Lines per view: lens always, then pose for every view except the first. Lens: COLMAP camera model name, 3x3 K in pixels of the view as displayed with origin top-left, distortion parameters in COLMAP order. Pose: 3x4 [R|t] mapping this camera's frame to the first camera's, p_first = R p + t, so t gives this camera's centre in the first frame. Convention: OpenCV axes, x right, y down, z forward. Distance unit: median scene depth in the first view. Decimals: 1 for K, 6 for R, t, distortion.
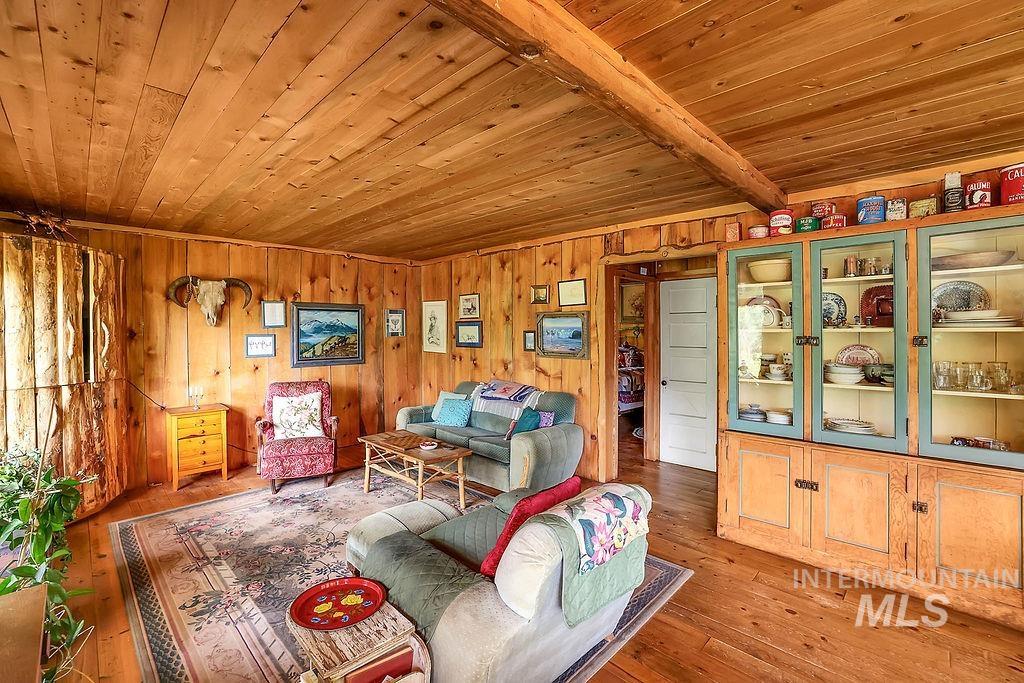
lens RADIAL K [[449.3, 0, 520.7], [0, 449.3, 335.6], [0, 0, 1]] dist [-0.029481, 0.002302]
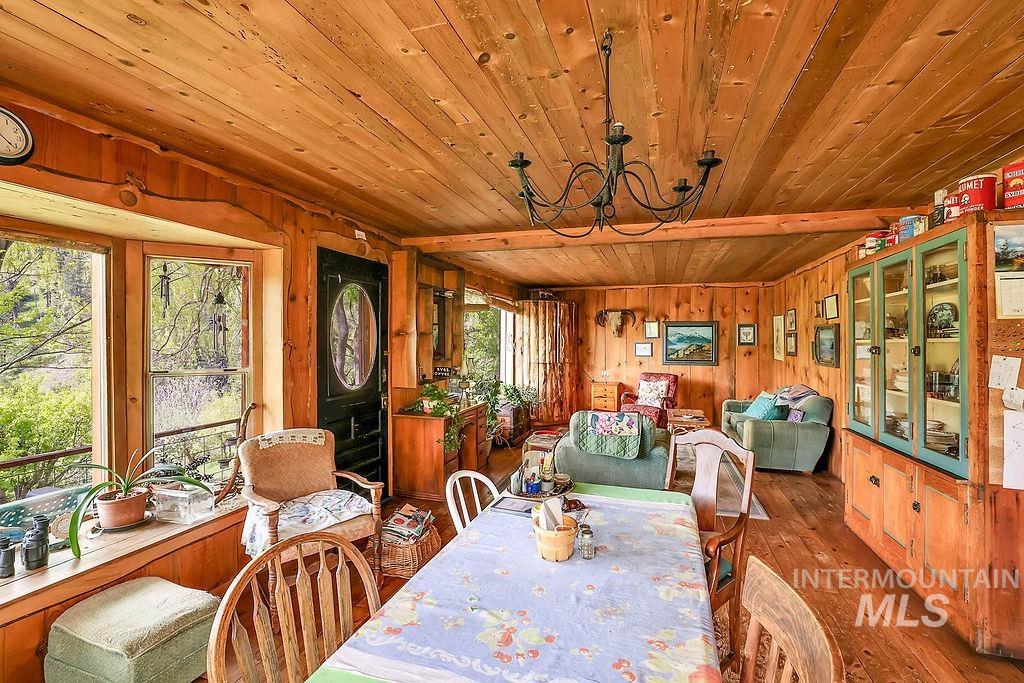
lens RADIAL K [[449.3, 0, 506.0], [0, 449.3, 340.5], [0, 0, 1]] dist [-0.029481, 0.002302]
pose [[0.447598, 0.005660, -0.894217, 0.673039], [-0.018505, 0.999824, -0.002935, 0.004063], [0.894043, 0.017861, 0.447625, -0.179463]]
